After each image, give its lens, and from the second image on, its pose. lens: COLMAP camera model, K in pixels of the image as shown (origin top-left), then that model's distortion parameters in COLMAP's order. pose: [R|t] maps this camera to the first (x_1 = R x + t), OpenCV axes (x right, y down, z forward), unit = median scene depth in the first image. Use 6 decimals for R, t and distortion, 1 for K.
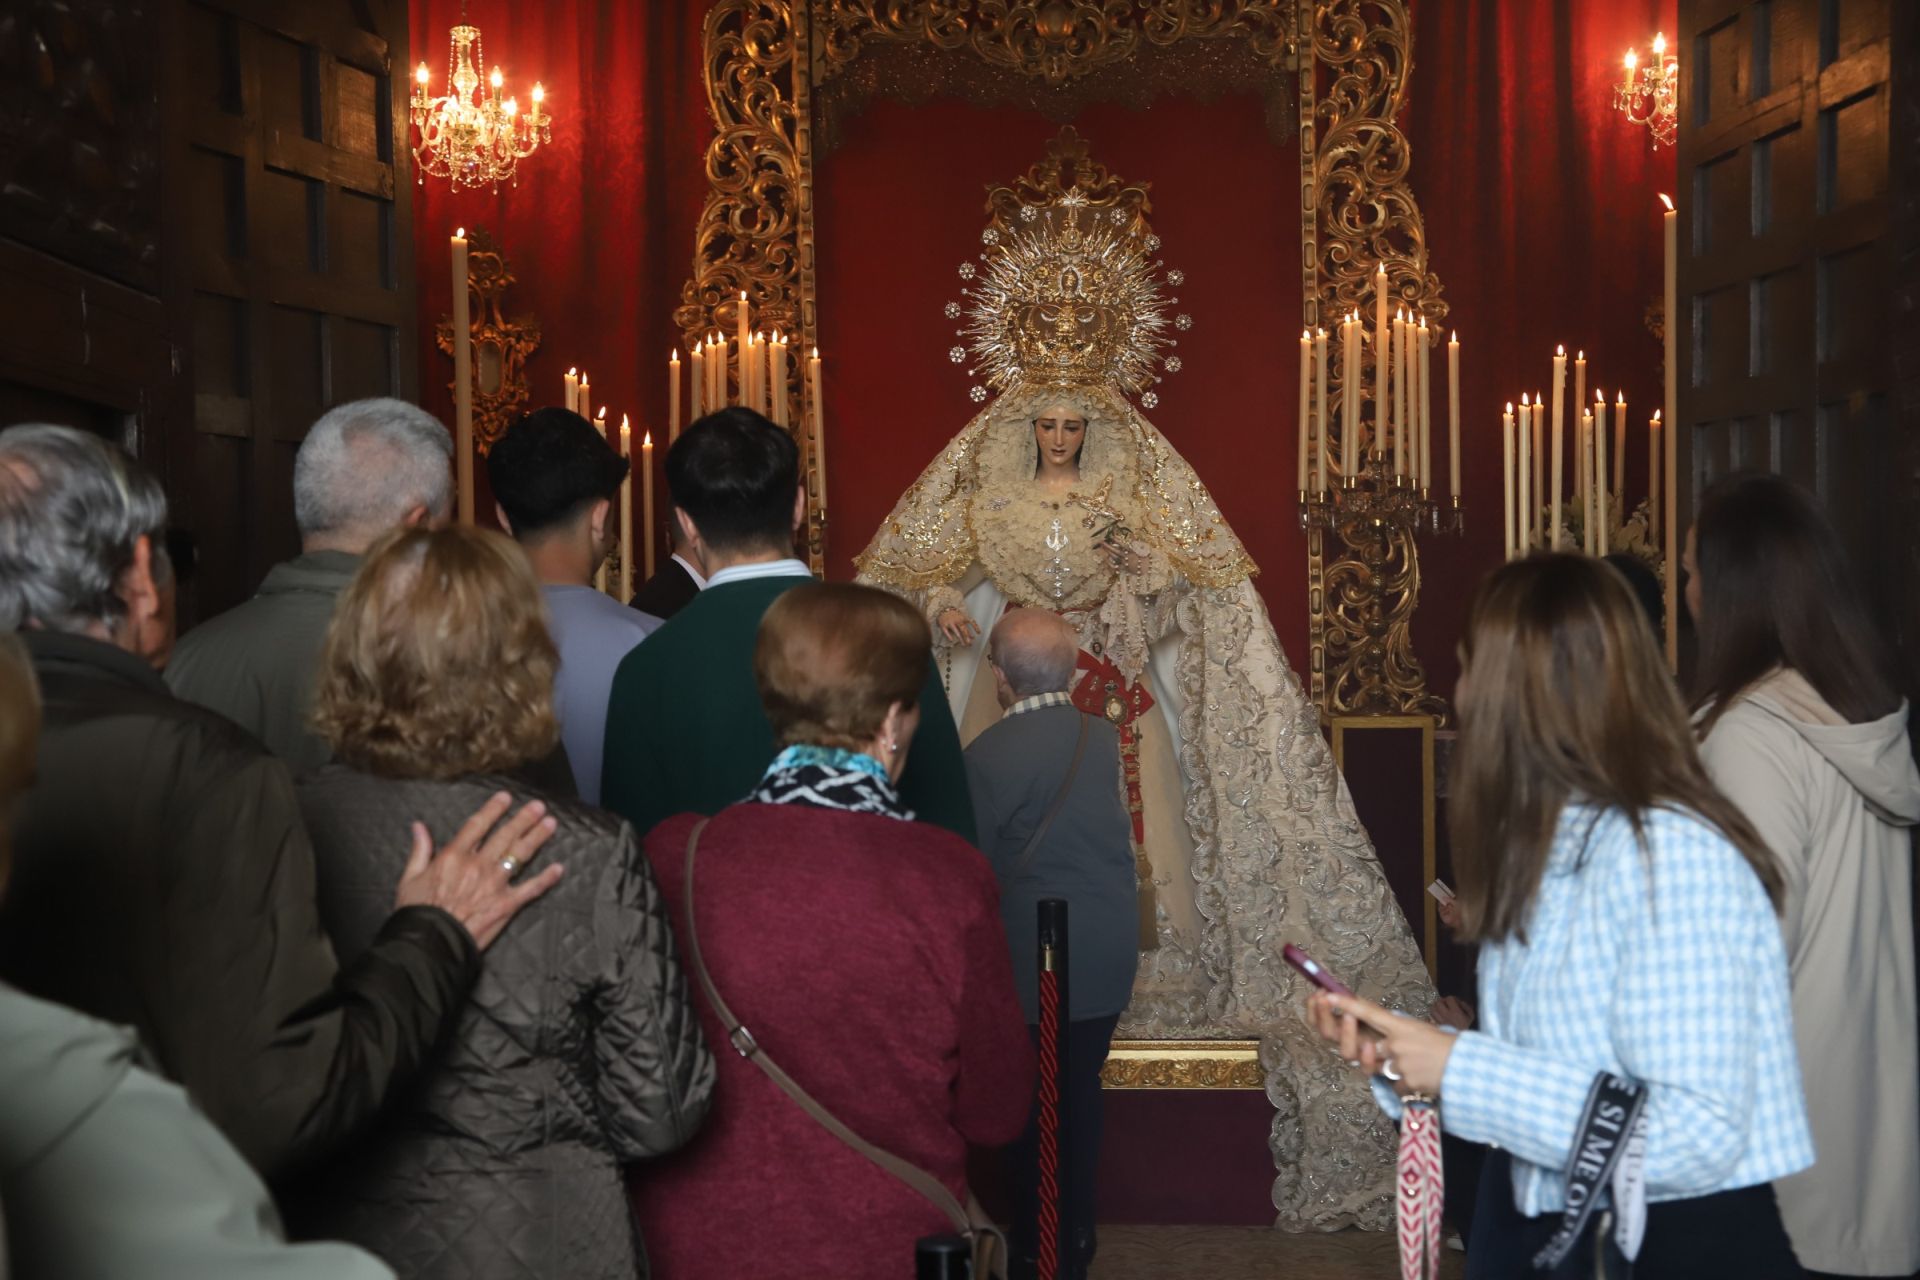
lens RADIAL K [[2703.0, 0, 952.3], [0, 2703.0, 653.7], [0, 0, 1]] dist [0.166933, 0.000000]
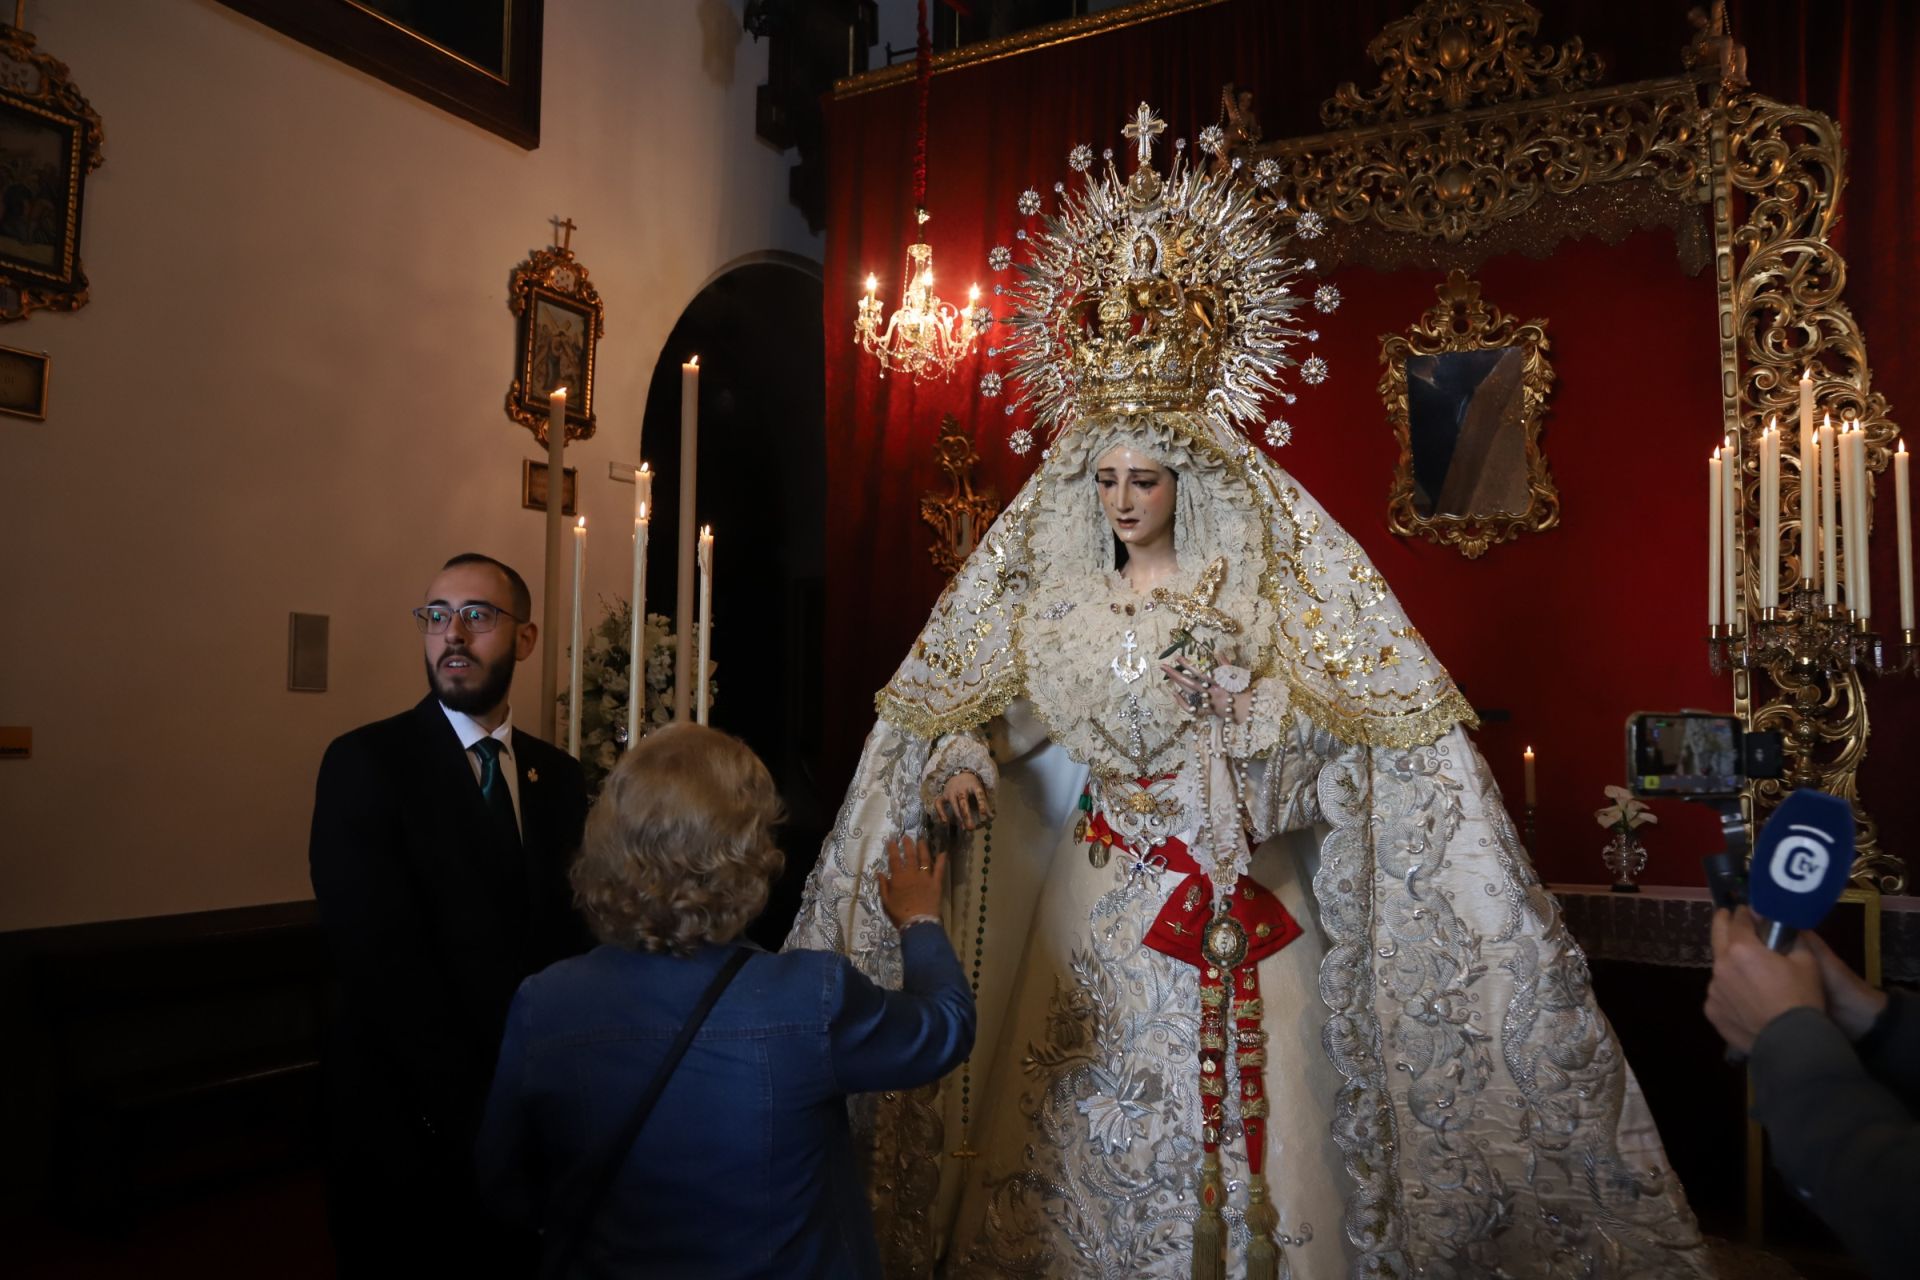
lens RADIAL K [[1430.7, 0, 957.7], [0, 1430.7, 656.8], [0, 0, 1]] dist [-0.091142, 0.068450]
pose [[0.906354, -0.002679, -0.422510, 0.140524], [-0.024415, 0.997977, -0.058703, -0.023284], [0.421813, 0.063521, 0.904455, 0.679388]]
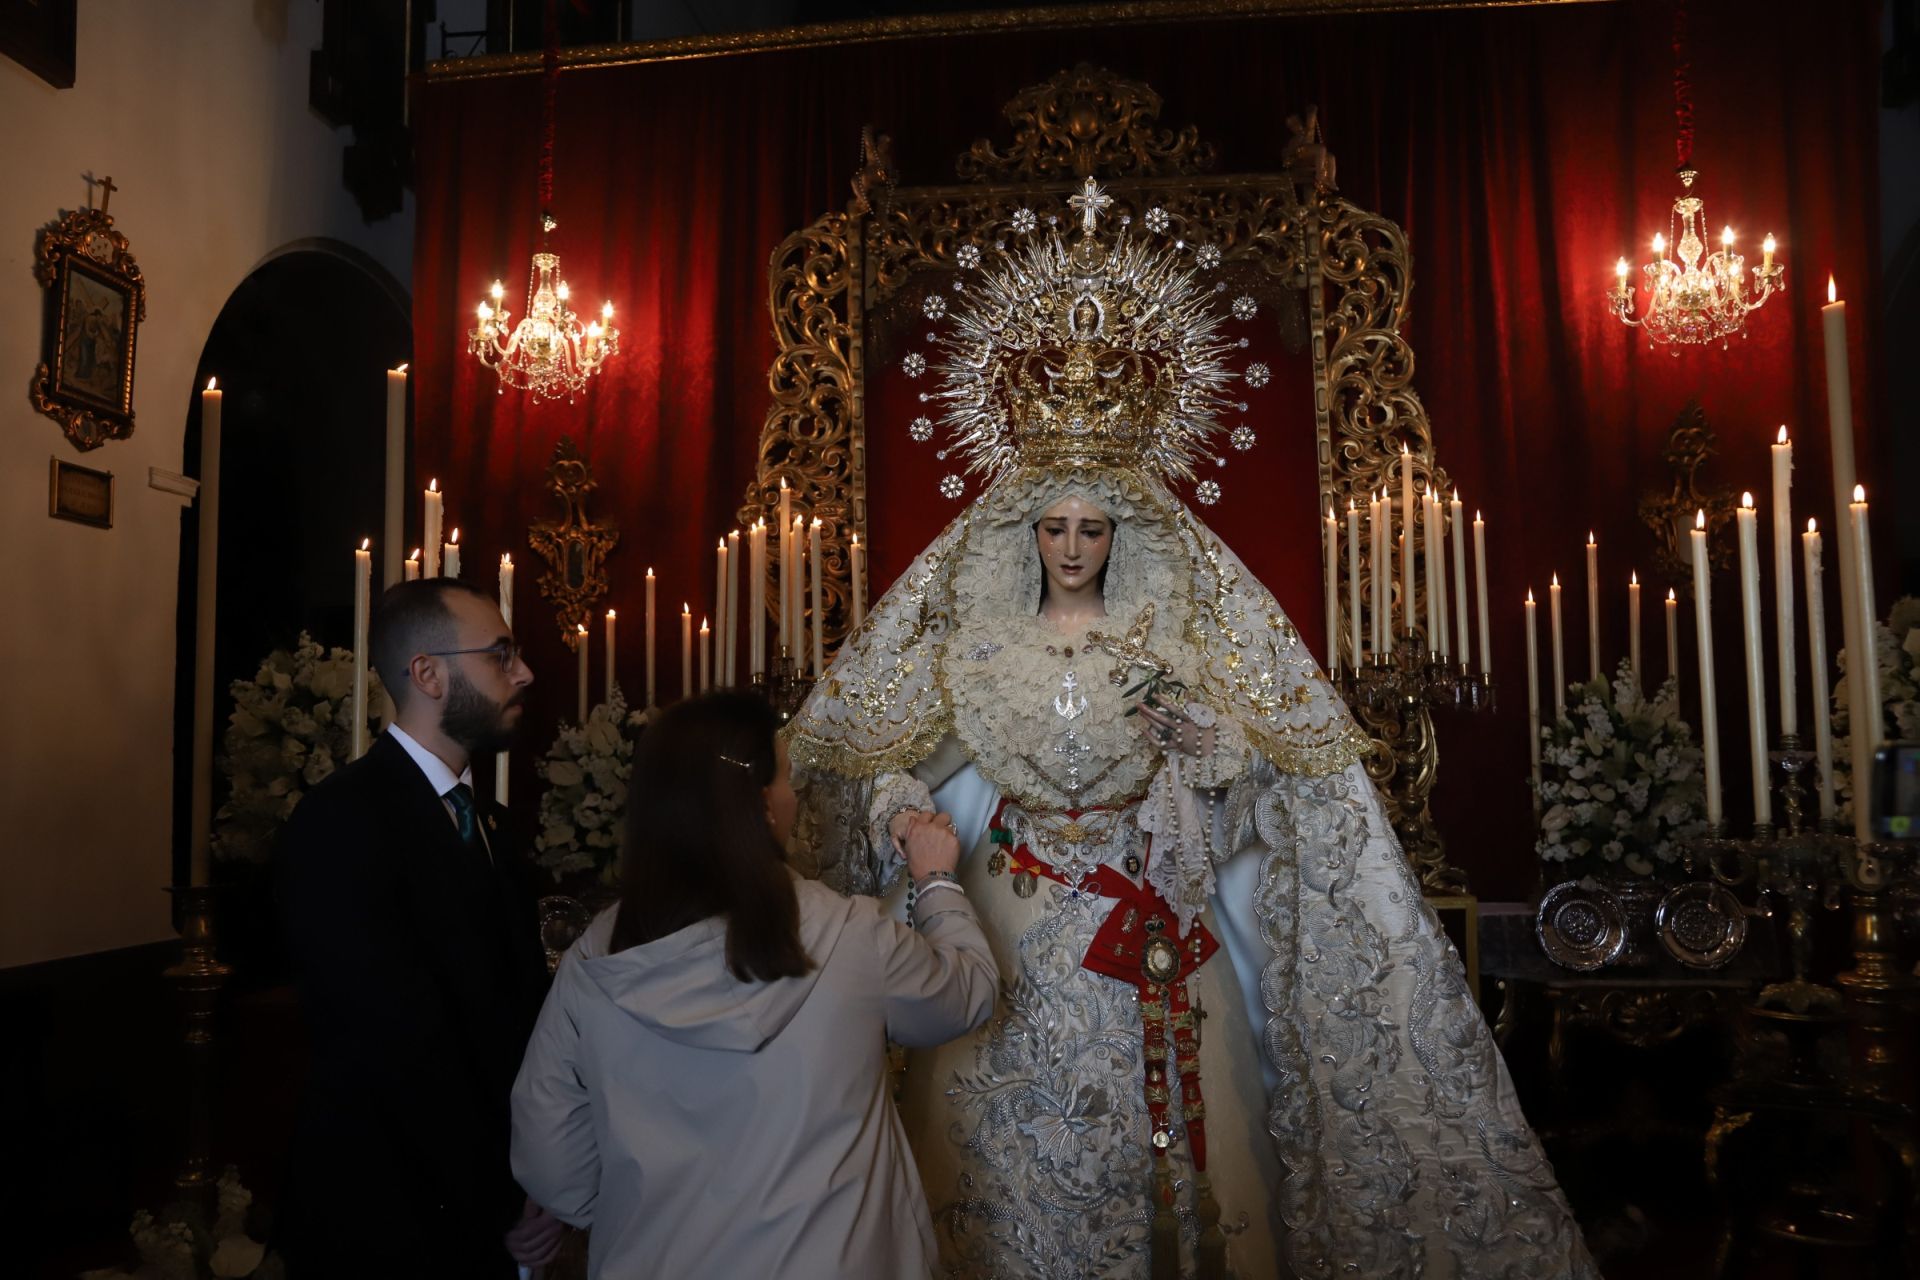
lens RADIAL K [[1507.5, 0, 955.0], [0, 1507.5, 657.2], [0, 0, 1]] dist [-0.081607, 0.078197]
pose [[0.998204, -0.004026, -0.059773, 0.032291], [-0.001351, 0.995973, -0.089643, -0.019923], [0.059893, 0.089563, 0.994179, 0.626337]]
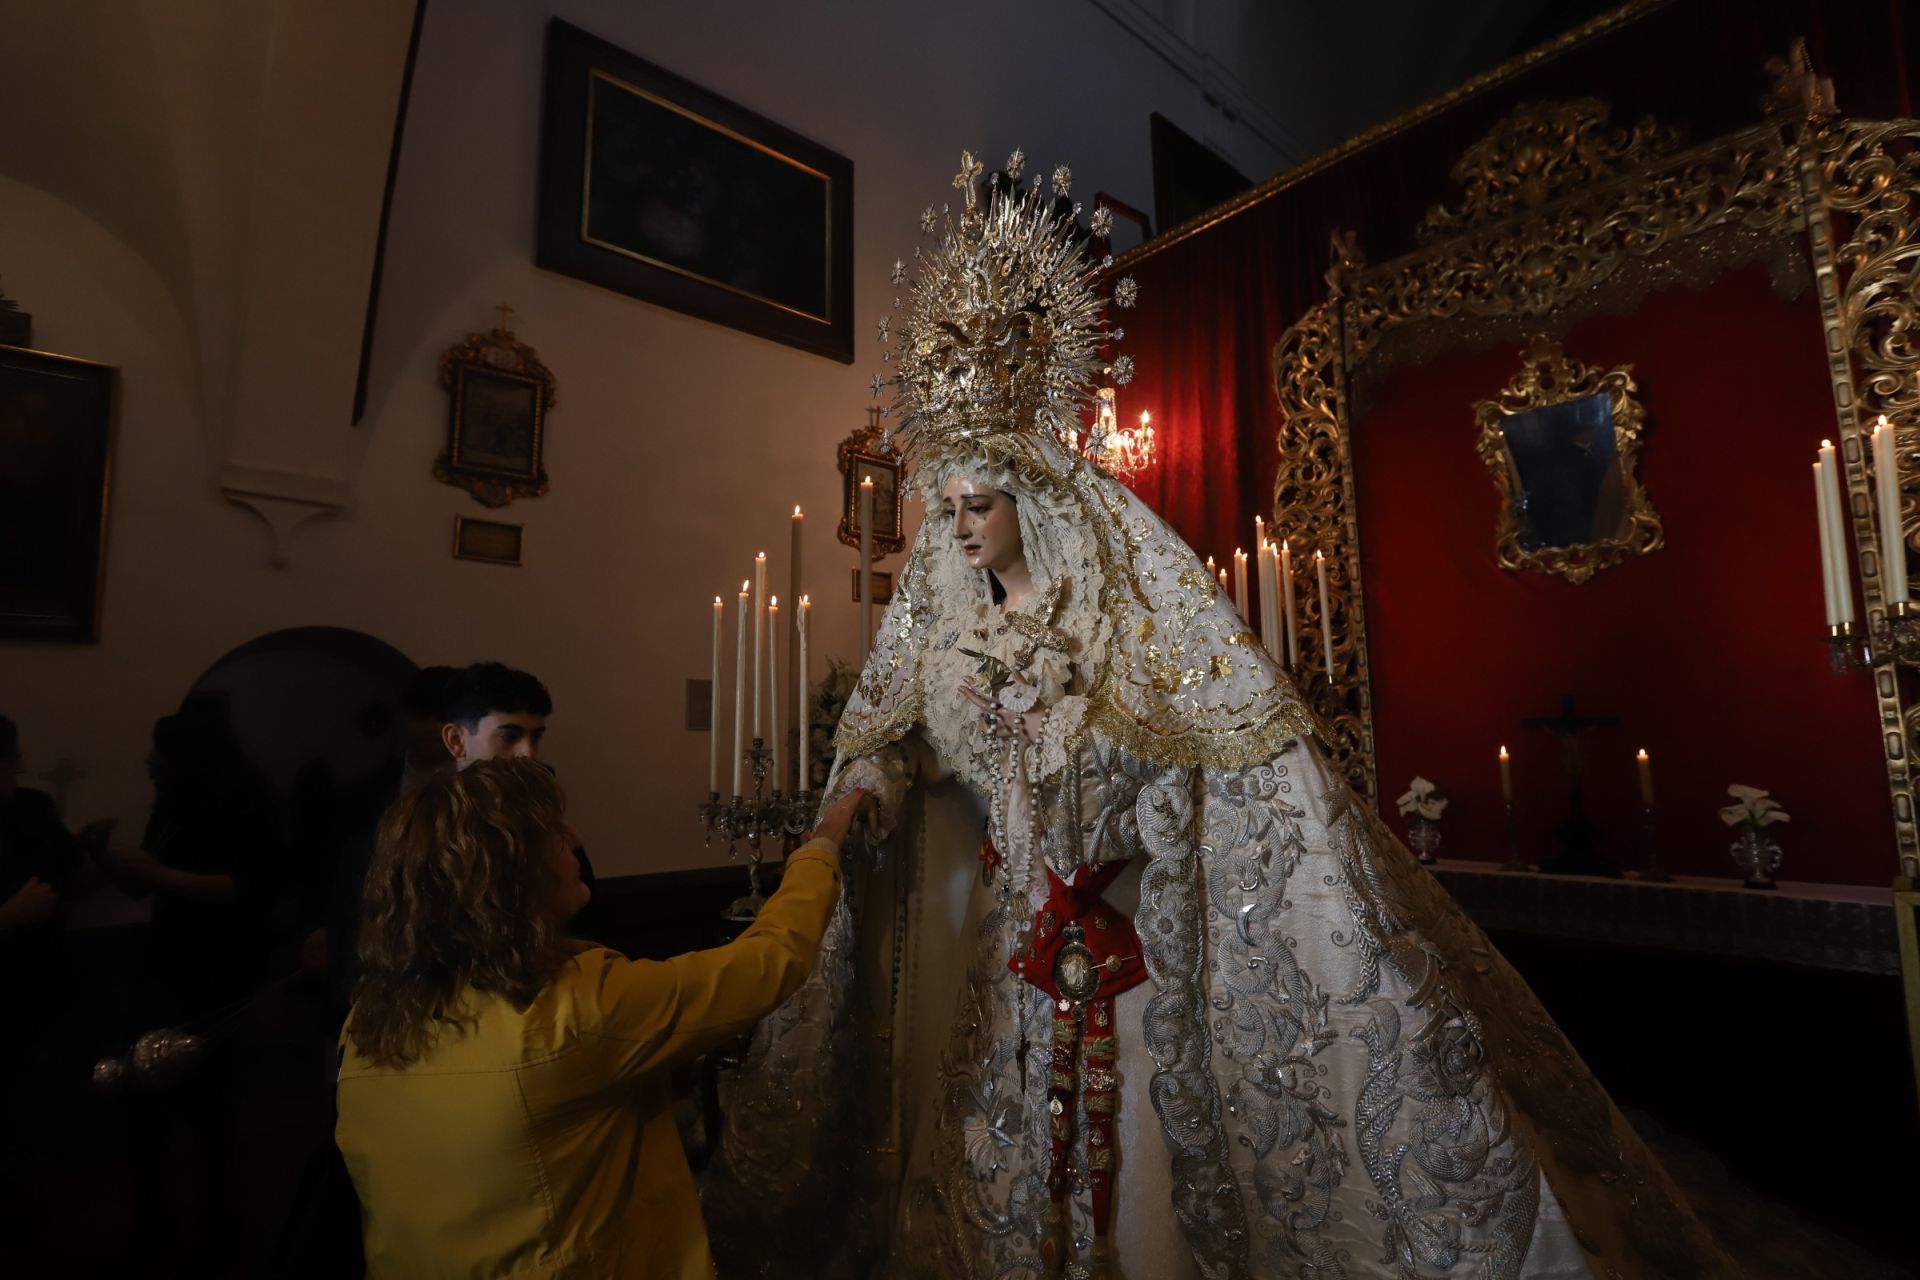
lens RADIAL K [[917.8, 0, 955.6], [0, 917.8, 641.8], [0, 0, 1]] dist [-0.043652, 0.015733]
pose [[0.711434, -0.076493, -0.698577, 0.183929], [-0.004634, 0.993526, -0.113510, -0.027890], [0.702737, 0.083992, 0.706474, 0.834274]]
